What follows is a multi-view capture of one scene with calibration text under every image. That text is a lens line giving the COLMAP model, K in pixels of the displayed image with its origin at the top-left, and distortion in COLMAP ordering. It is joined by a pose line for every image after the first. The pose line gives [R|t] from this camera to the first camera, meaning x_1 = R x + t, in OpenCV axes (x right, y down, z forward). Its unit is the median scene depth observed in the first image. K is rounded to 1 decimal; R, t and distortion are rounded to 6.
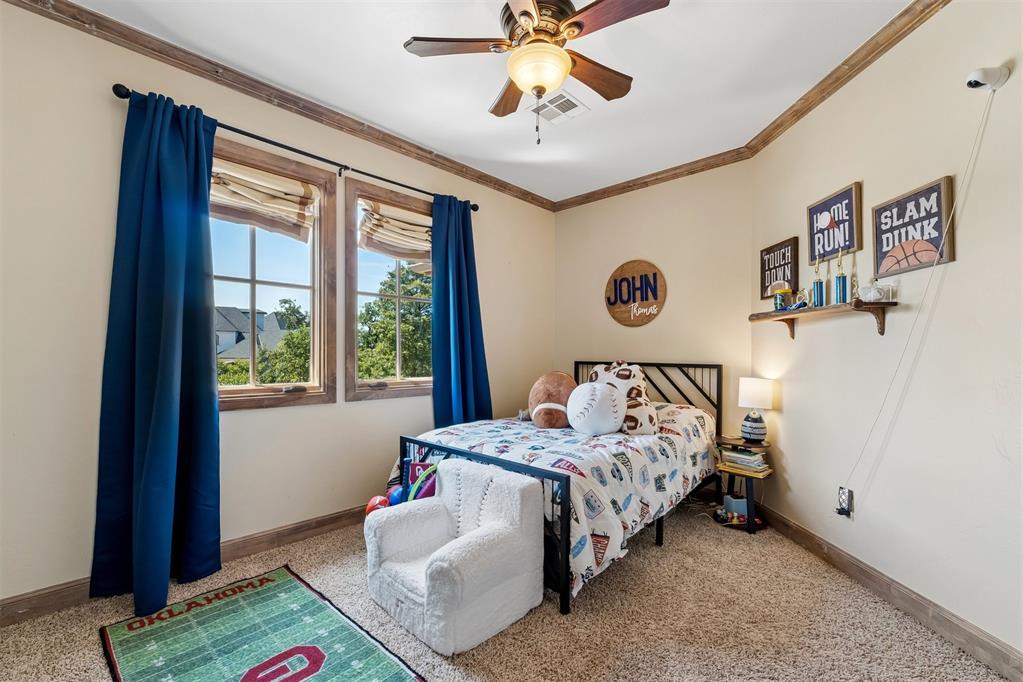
lens RADIAL K [[430.1, 0, 509.5], [0, 430.1, 357.5], [0, 0, 1]] dist [0.000773, 0.000305]
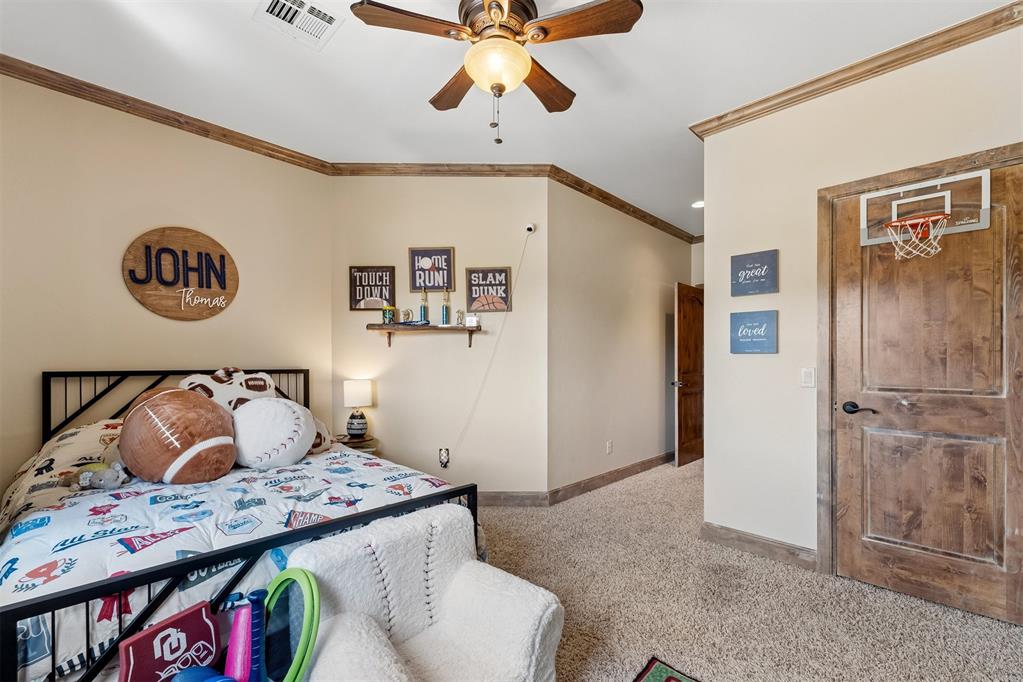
lens RADIAL K [[430.1, 0, 509.5], [0, 430.1, 357.5], [0, 0, 1]] dist [0.000773, 0.000305]
pose [[0.019589, 0.001215, 0.999807, -0.658181], [0.005737, 0.999983, -0.001327, -0.008937], [-0.999792, 0.005762, 0.019582, 0.700098]]
